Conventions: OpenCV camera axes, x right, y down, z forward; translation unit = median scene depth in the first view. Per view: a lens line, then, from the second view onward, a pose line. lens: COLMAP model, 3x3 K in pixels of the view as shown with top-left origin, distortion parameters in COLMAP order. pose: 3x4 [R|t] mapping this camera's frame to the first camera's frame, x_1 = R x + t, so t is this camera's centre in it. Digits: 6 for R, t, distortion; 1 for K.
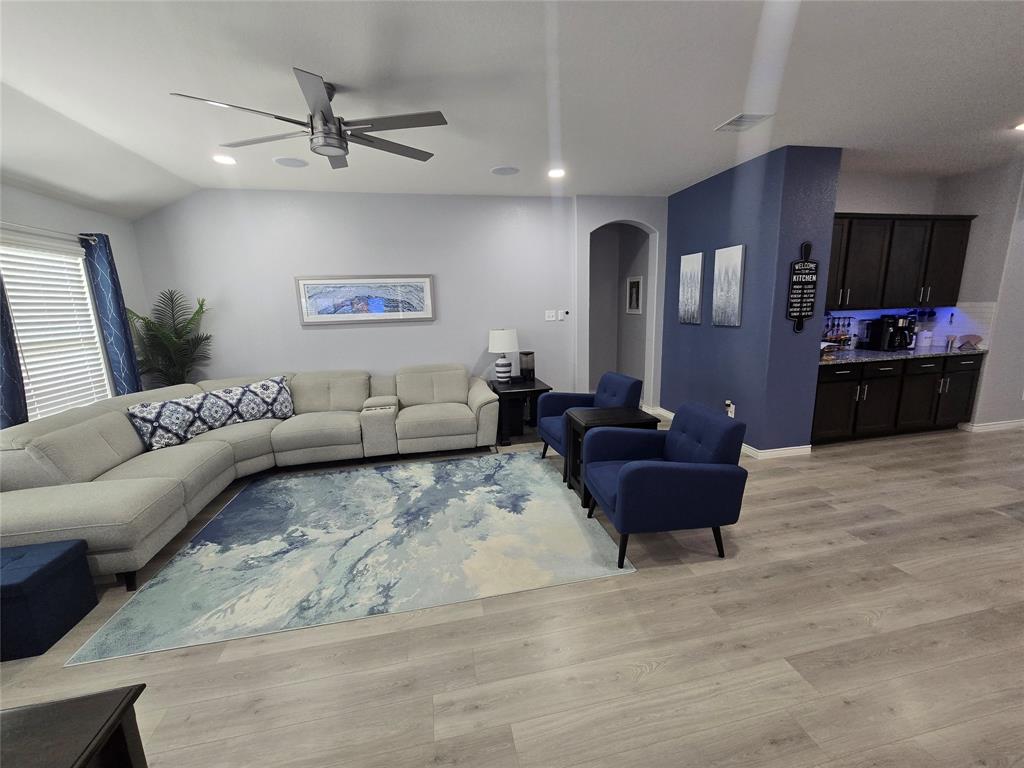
lens RADIAL K [[417.8, 0, 515.5], [0, 417.8, 386.6], [0, 0, 1]] dist [-0.004324, 0.000201]
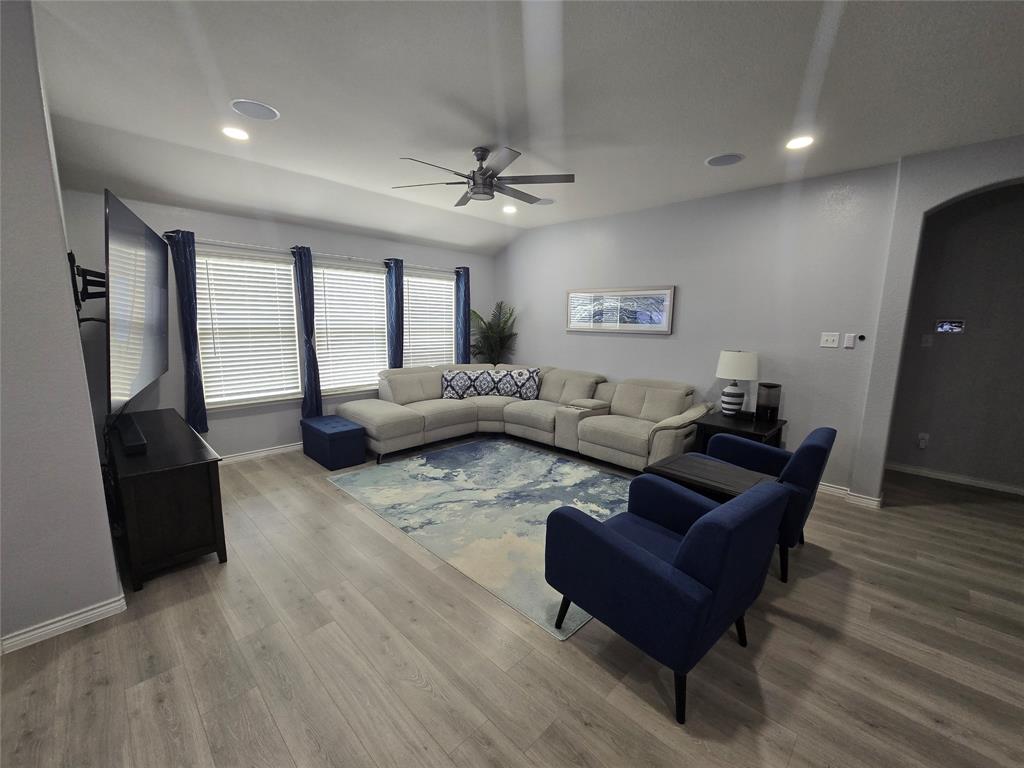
lens RADIAL K [[417.8, 0, 515.5], [0, 417.8, 386.6], [0, 0, 1]] dist [-0.004324, 0.000201]
pose [[0.550444, 0.169779, -0.817427, 0.532897], [-0.196508, 0.977943, 0.070792, -0.055308], [0.811416, 0.121663, 0.571666, 0.257167]]
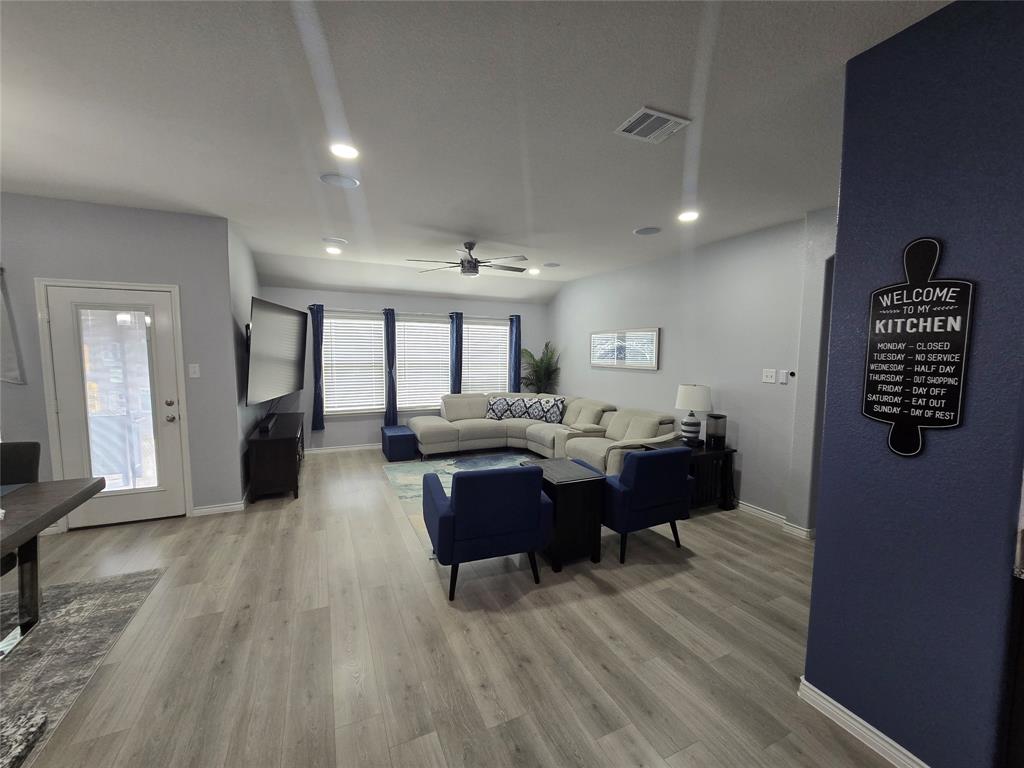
lens RADIAL K [[418.1, 0, 517.4], [0, 418.1, 387.4], [0, 0, 1]] dist [-0.001578, -0.000121]
pose [[0.222302, 0.113679, -0.968328, 1.009533], [-0.209094, 0.975630, 0.066534, -0.147798], [0.952293, 0.187680, 0.240654, 0.546697]]
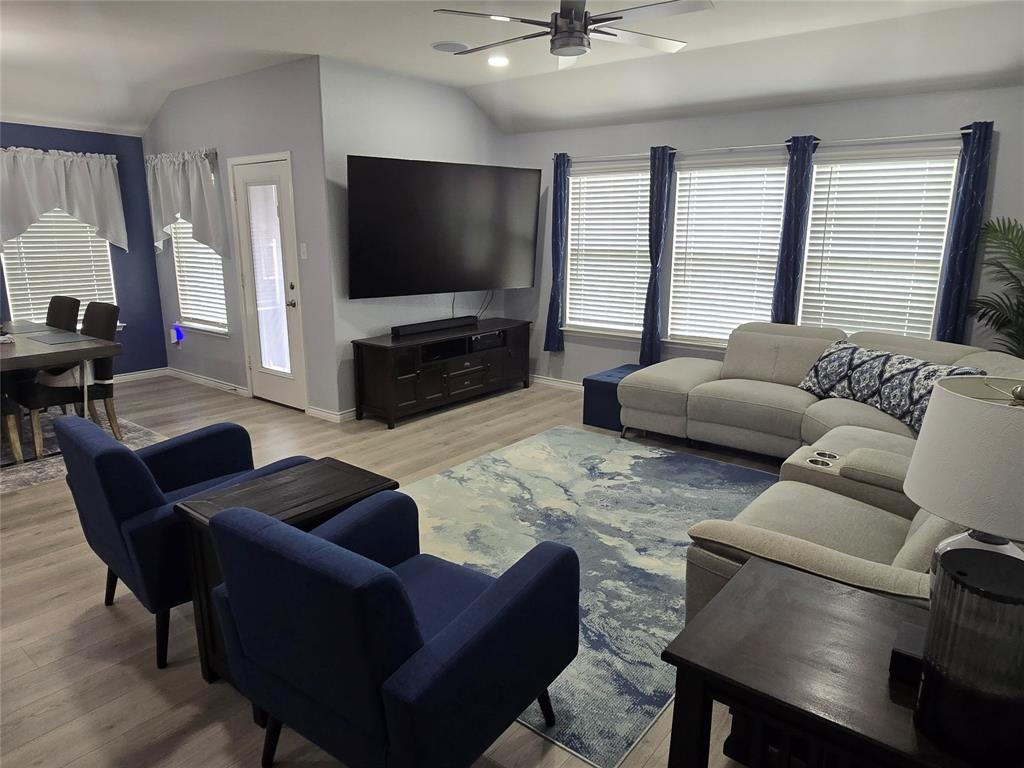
lens RADIAL K [[658.1, 0, 512.0], [0, 658.1, 384.0], [0, 0, 1]] dist [-0.011770, -0.001560]
pose [[-0.773578, 0.167476, -0.611170, 0.395011], [-0.109335, 0.914709, 0.389042, -0.289168], [0.624198, 0.367776, -0.689288, 1.384222]]
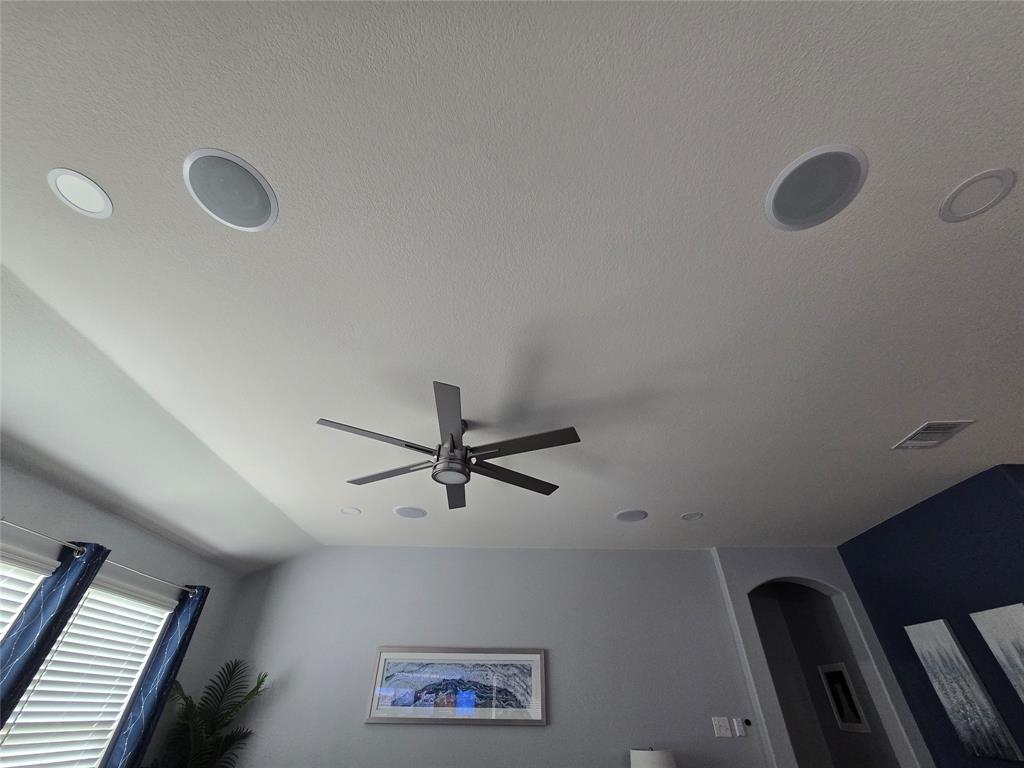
lens RADIAL K [[417.8, 0, 515.5], [0, 417.8, 386.6], [0, 0, 1]] dist [-0.004324, 0.000201]
pose [[0.975868, -0.098359, -0.194957, -0.068931], [-0.082588, 0.660236, -0.746503, -0.015849], [0.202143, 0.744590, 0.636180, 0.188821]]
